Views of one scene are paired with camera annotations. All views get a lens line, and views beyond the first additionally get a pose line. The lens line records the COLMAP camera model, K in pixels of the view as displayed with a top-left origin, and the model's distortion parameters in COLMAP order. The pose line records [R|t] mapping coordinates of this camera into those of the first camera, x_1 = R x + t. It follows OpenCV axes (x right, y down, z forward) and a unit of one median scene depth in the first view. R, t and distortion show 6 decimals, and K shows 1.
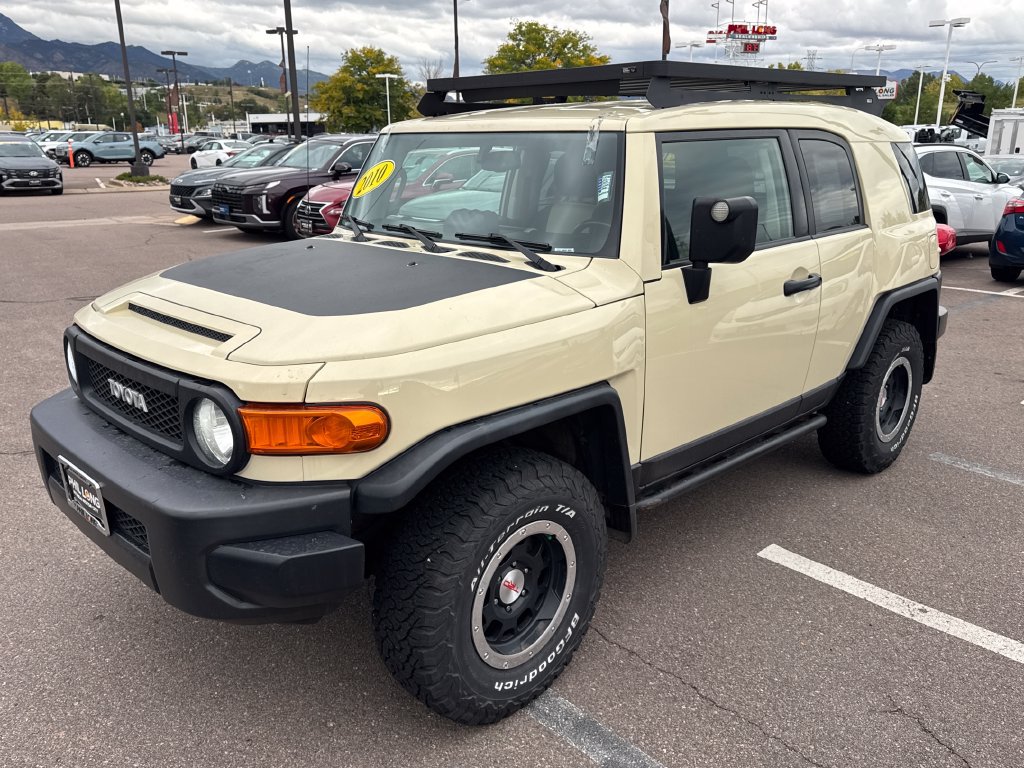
lens RADIAL K [[829.0, 0, 507.6], [0, 829.0, 381.0], [0, 0, 1]] dist [0.062718, -0.074691]
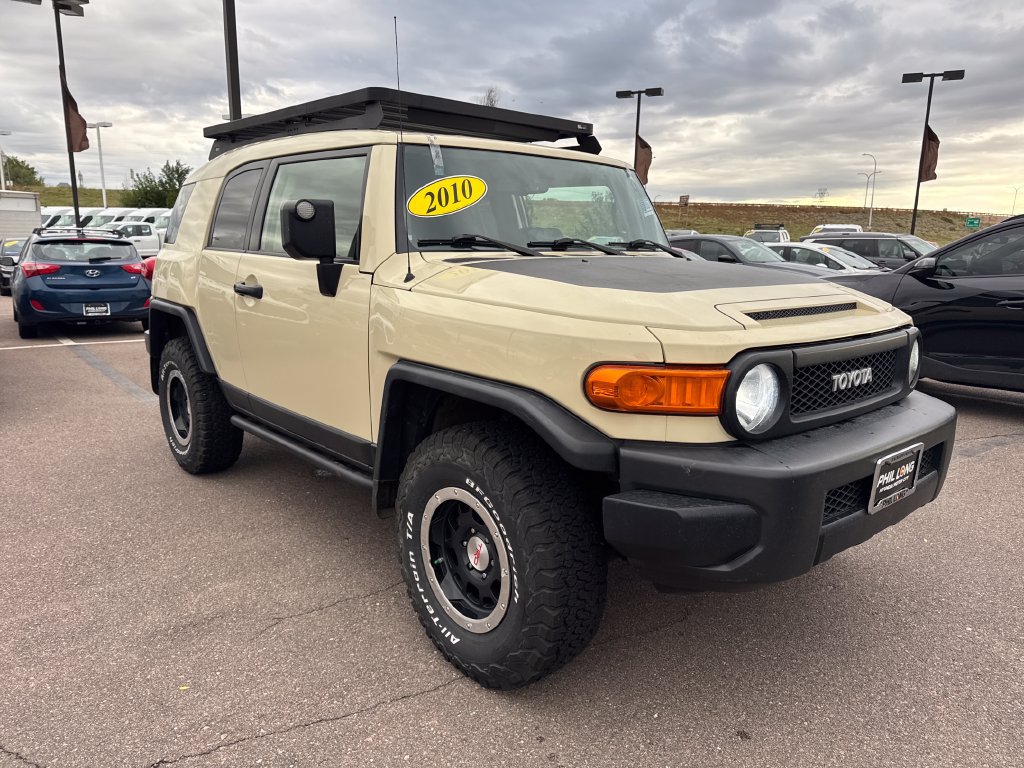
lens RADIAL K [[728.1, 0, 513.3], [0, 728.1, 377.2], [0, 0, 1]] dist [0.041566, -0.044024]
pose [[0.069621, -0.180105, 0.981180, -1.221762], [0.263008, 0.952081, 0.156102, -0.211152], [-0.962278, 0.247190, 0.113654, 1.158477]]
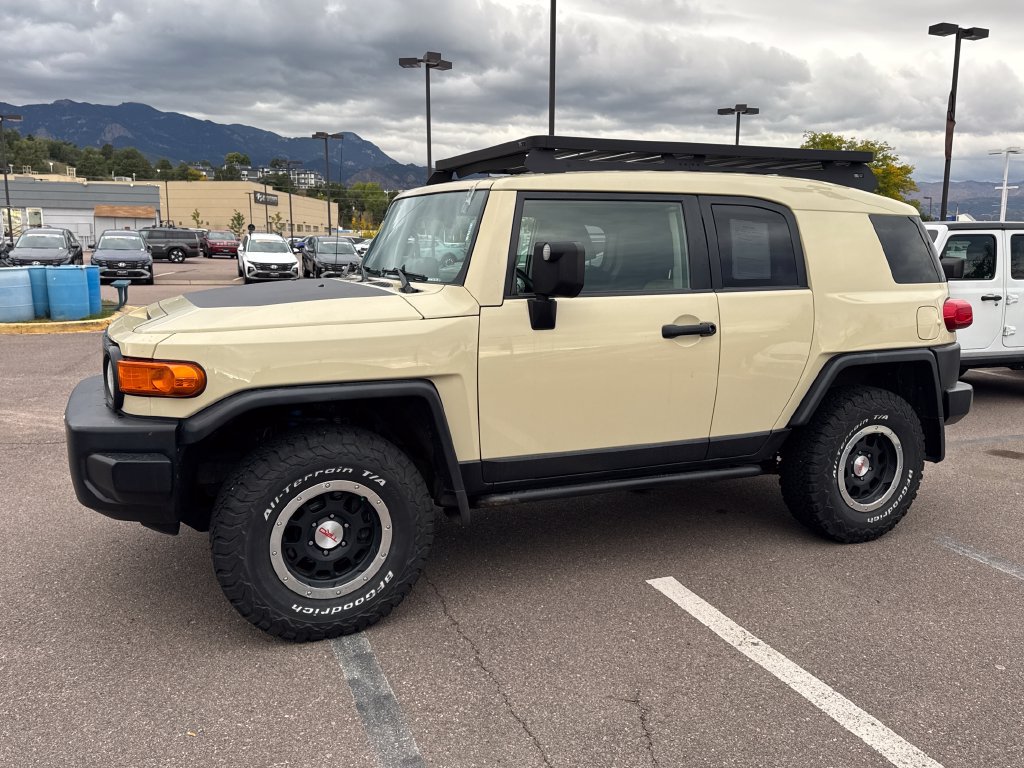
lens RADIAL K [[829.0, 0, 517.0], [0, 829.0, 378.1], [0, 0, 1]] dist [0.062718, -0.074691]
pose [[0.941651, 0.067213, -0.329812, 0.608179], [-0.109015, 0.987945, -0.109914, 0.110710], [0.318448, 0.139455, 0.937626, -0.104975]]
